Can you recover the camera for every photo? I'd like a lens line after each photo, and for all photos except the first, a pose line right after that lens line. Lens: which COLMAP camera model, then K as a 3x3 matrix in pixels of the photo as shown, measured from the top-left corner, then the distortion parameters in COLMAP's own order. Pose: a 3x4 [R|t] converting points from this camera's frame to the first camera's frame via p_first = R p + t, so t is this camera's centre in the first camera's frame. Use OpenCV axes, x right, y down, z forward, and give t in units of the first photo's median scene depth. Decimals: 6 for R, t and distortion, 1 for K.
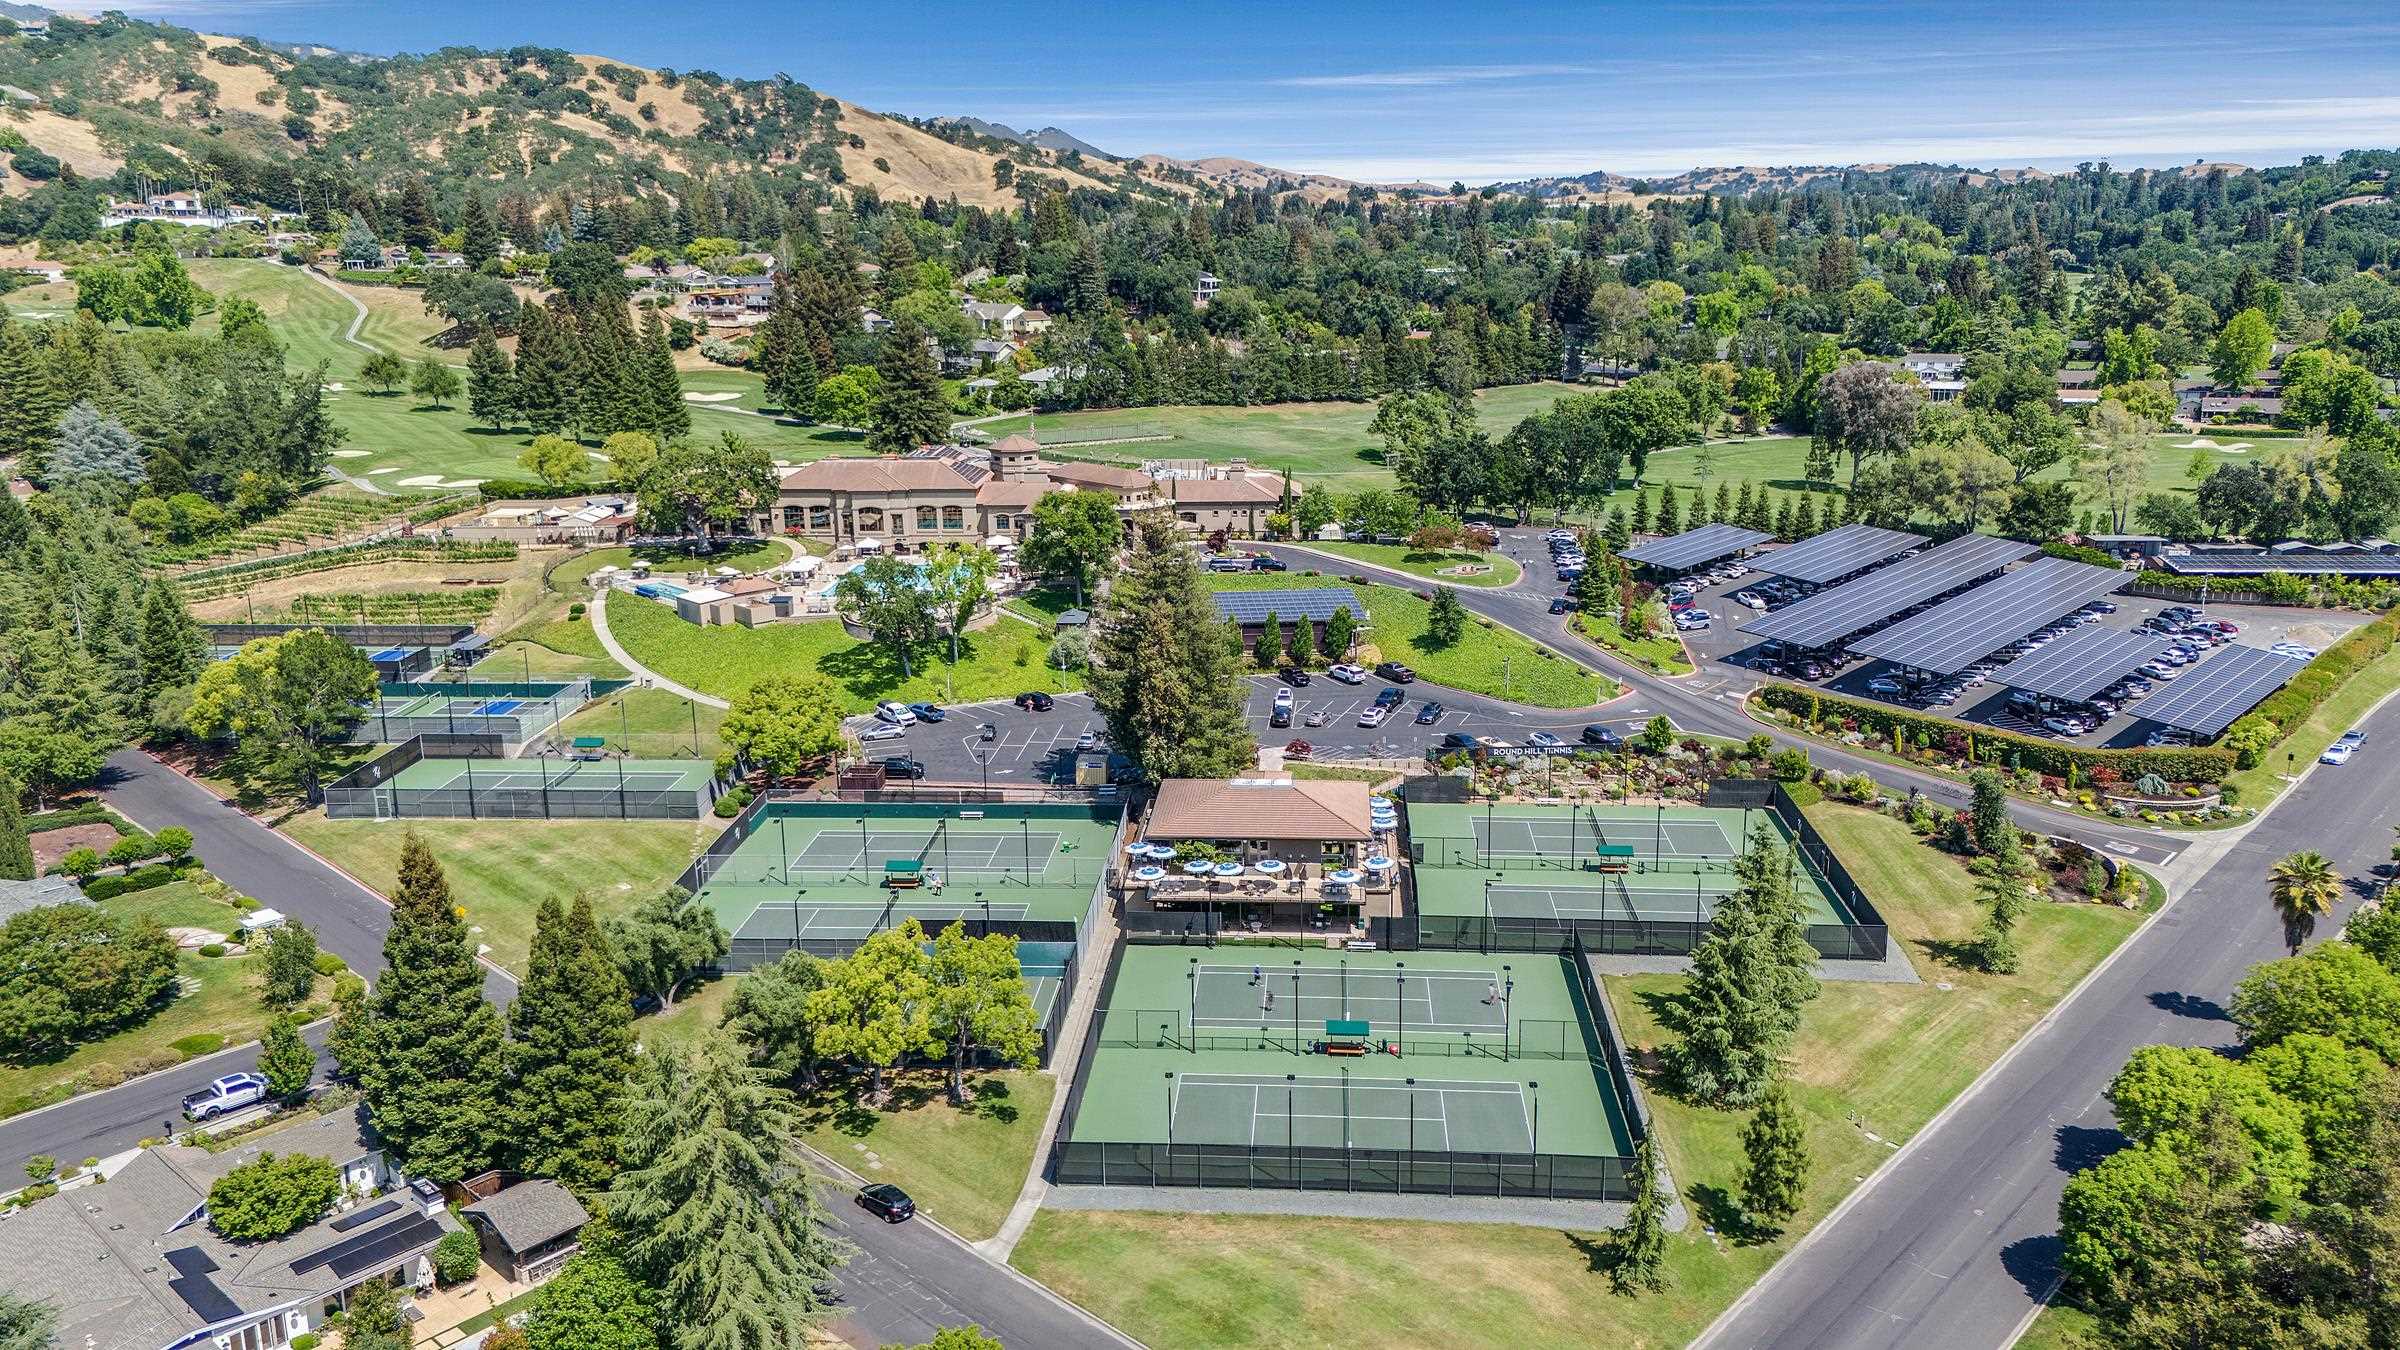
lens RADIAL K [[1773.0, 0, 1180.7], [0, 1773.0, 669.9], [0, 0, 1]] dist [0.139841, -0.072706]
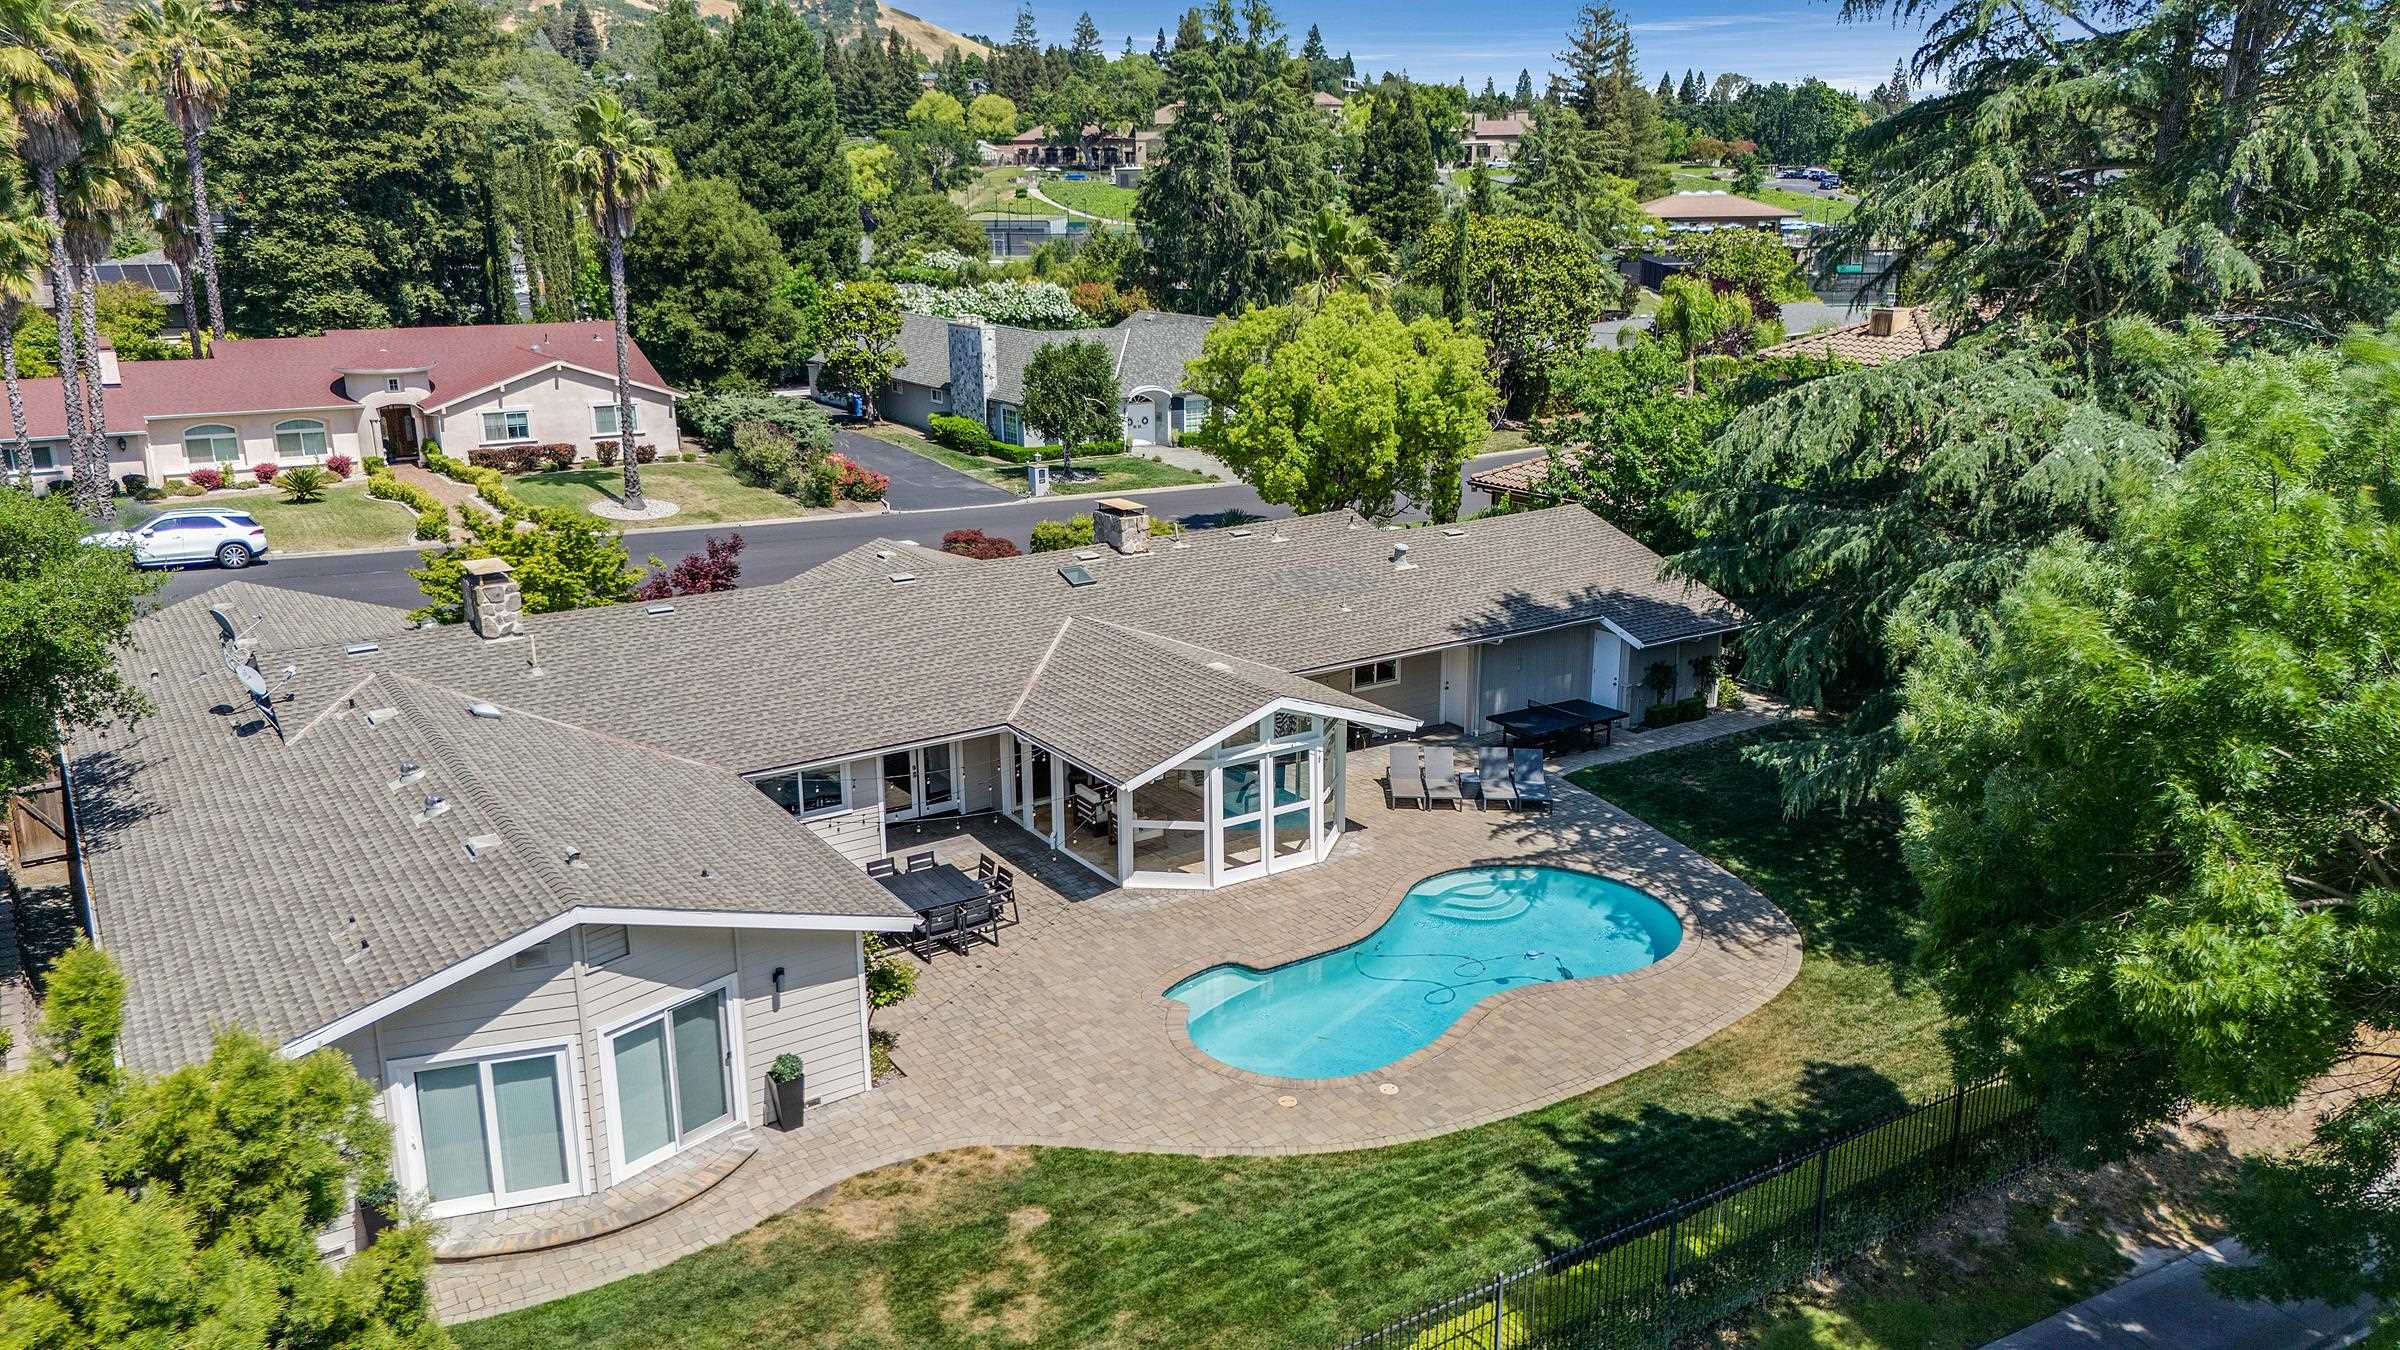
lens RADIAL K [[1773.0, 0, 1180.7], [0, 1773.0, 669.9], [0, 0, 1]] dist [0.139841, -0.072706]
pose [[0.999734, 0.005760, 0.022353, -0.110415], [-0.006235, 0.999755, 0.021230, 0.116310], [-0.022225, -0.021364, 0.999525, -0.100324]]
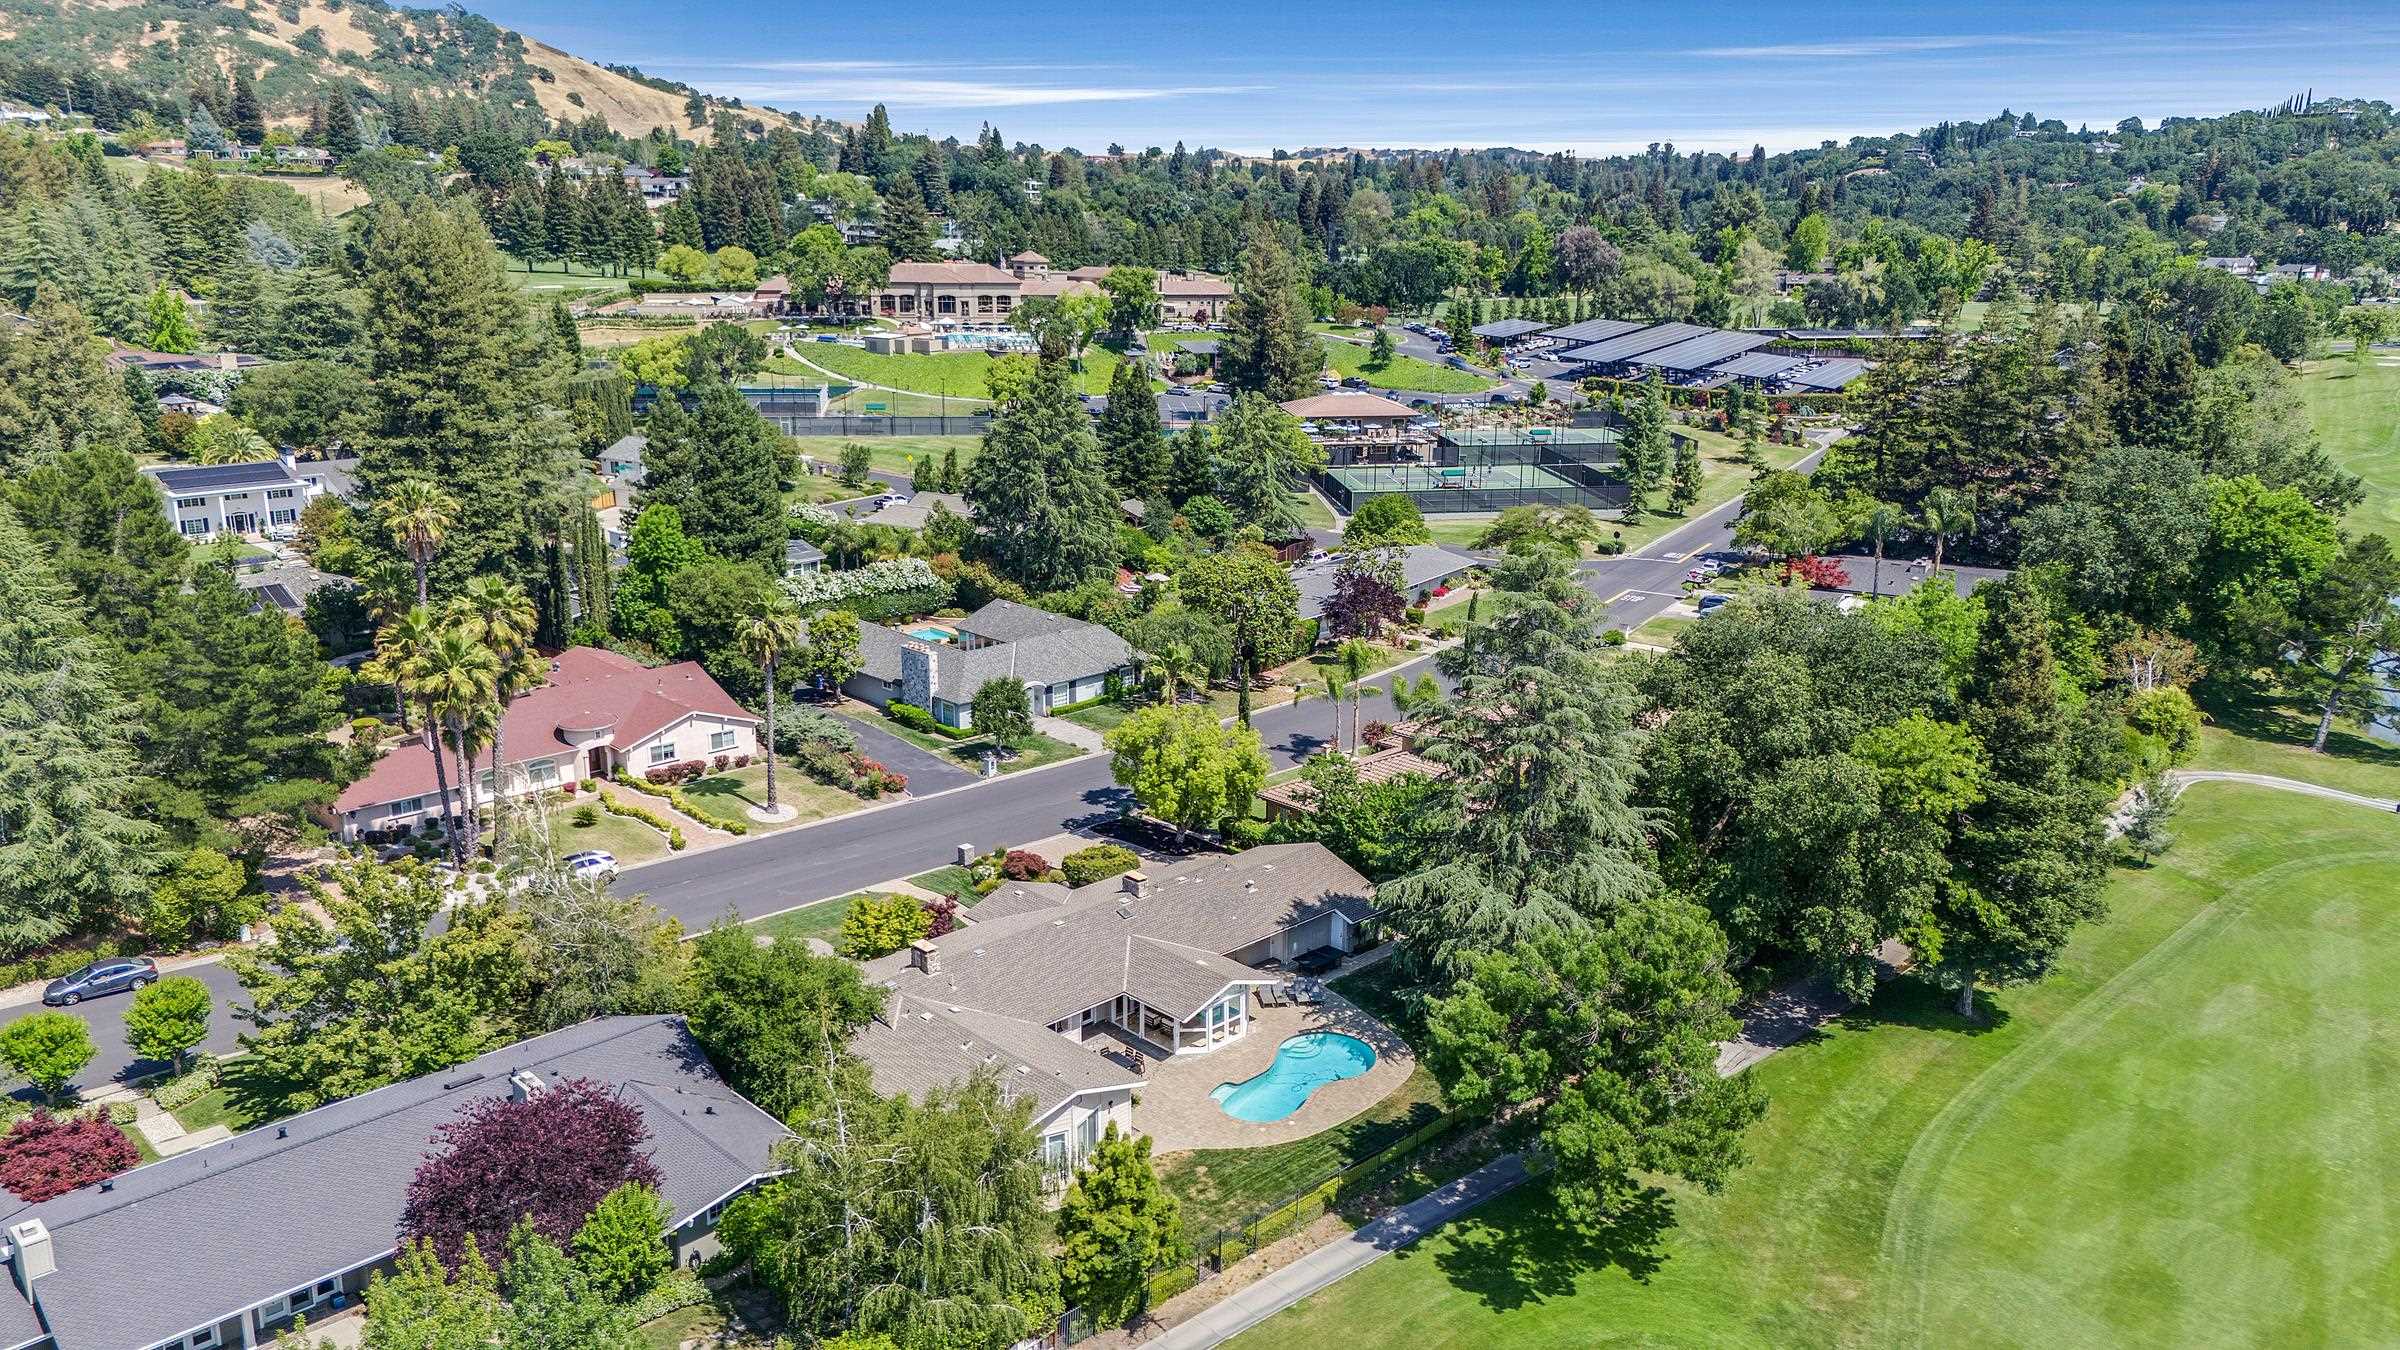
lens RADIAL K [[1773.0, 0, 1180.7], [0, 1773.0, 669.9], [0, 0, 1]] dist [0.139841, -0.072706]
pose [[0.978655, -0.034320, 0.202625, -0.140541], [0.031584, 0.999361, 0.016727, 0.088847], [-0.203069, -0.009970, 0.979114, -0.193949]]
